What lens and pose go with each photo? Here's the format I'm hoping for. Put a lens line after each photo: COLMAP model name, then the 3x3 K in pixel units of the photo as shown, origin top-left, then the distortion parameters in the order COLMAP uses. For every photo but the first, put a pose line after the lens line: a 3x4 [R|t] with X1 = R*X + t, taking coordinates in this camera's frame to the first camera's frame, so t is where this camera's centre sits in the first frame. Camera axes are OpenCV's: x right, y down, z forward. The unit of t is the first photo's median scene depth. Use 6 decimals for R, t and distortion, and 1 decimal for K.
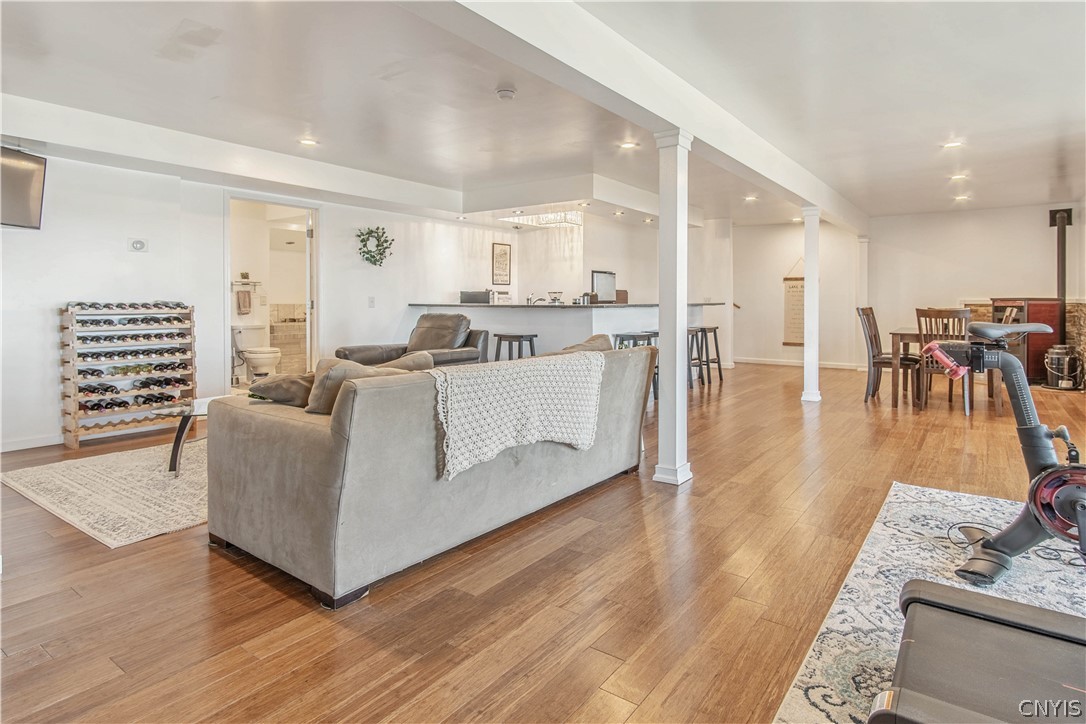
lens RADIAL K [[579.0, 0, 558.6], [0, 579.0, 302.3], [0, 0, 1]] dist [0.000483, 0.002175]
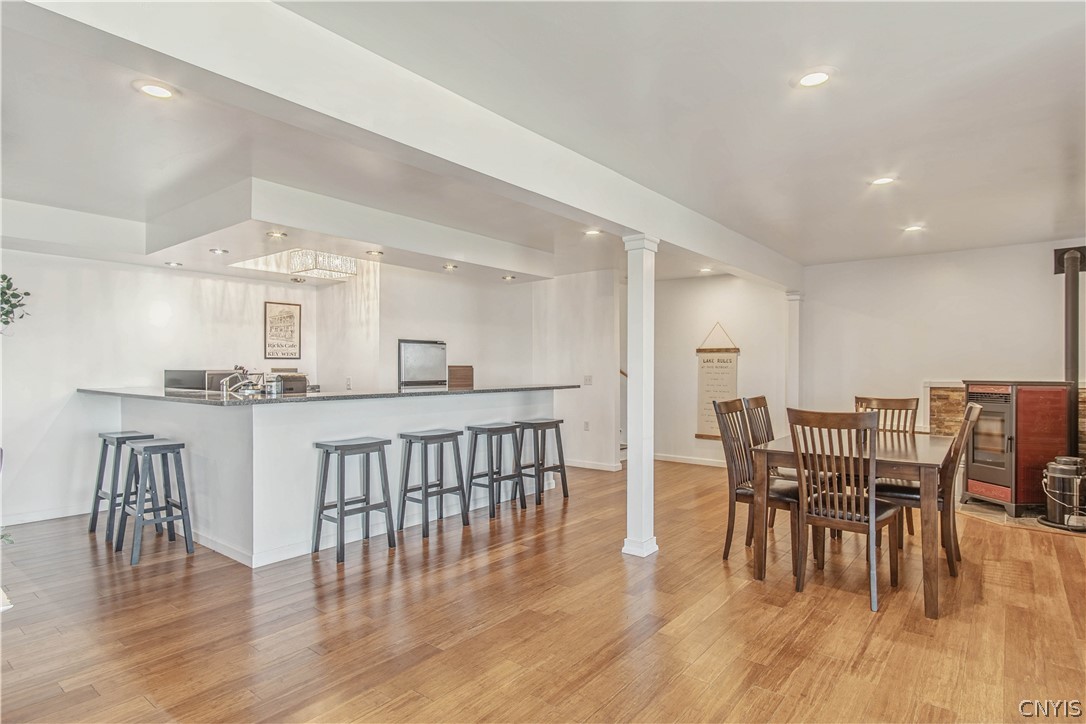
lens RADIAL K [[579.0, 0, 546.2], [0, 579.0, 368.5], [0, 0, 1]] dist [0.000483, 0.002175]
pose [[0.999113, 0.001017, -0.042089, 0.286323], [-0.001212, 0.999989, -0.004622, -0.016406], [0.042084, 0.004669, 0.999103, 0.304317]]
